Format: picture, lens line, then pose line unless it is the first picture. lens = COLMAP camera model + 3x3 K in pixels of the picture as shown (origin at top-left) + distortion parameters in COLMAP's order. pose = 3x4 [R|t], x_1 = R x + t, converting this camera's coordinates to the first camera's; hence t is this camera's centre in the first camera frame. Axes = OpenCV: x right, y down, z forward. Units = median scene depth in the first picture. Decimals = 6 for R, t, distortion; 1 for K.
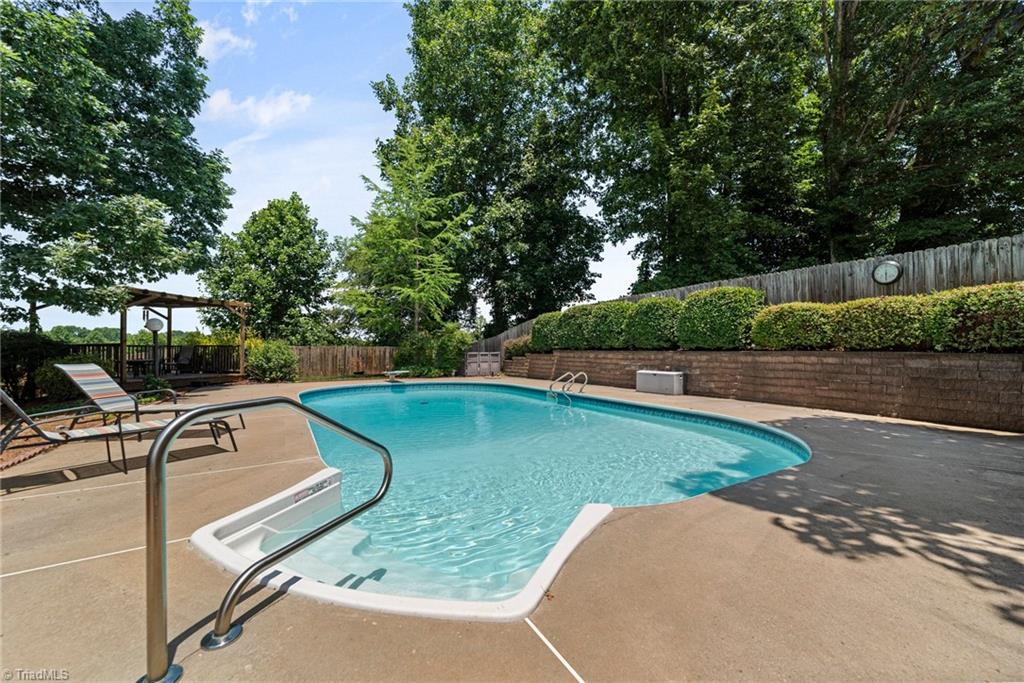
lens RADIAL K [[393.4, 0, 514.0], [0, 393.4, 356.8], [0, 0, 1]] dist [-0.010910, 0.003111]
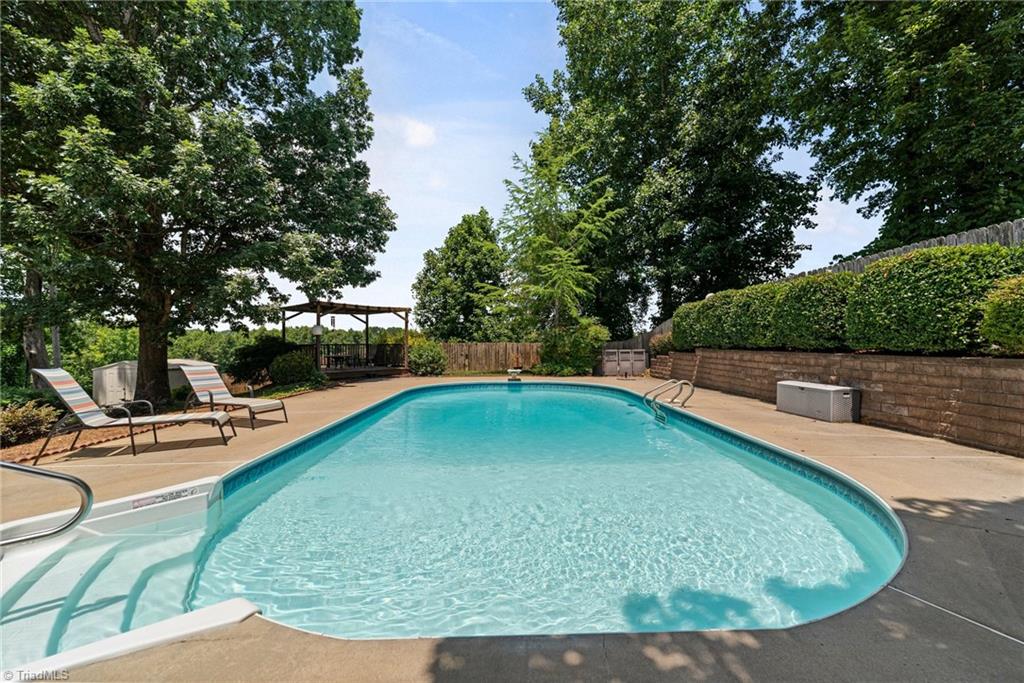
lens RADIAL K [[394.3, 0, 513.6], [0, 394.3, 350.5], [0, 0, 1]] dist [-0.011877, 0.000200]
pose [[0.870758, 0.005517, -0.491681, 0.202987], [-0.003985, 0.999983, 0.004163, -0.016931], [0.491696, -0.001666, 0.870765, 0.132018]]
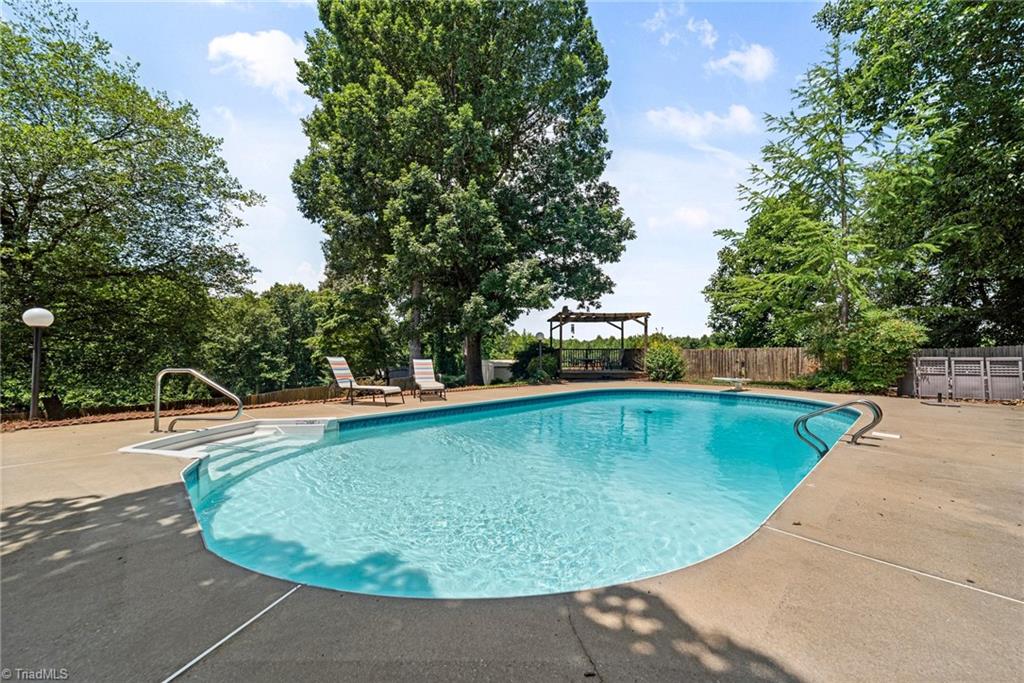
lens RADIAL K [[392.3, 0, 520.3], [0, 392.3, 342.1], [0, 0, 1]] dist [-0.002672, -0.000080]
pose [[0.236262, -0.025068, -0.971366, 0.430280], [-0.015034, 0.999453, -0.029450, -0.008265], [0.971573, 0.021561, 0.235756, 0.393148]]
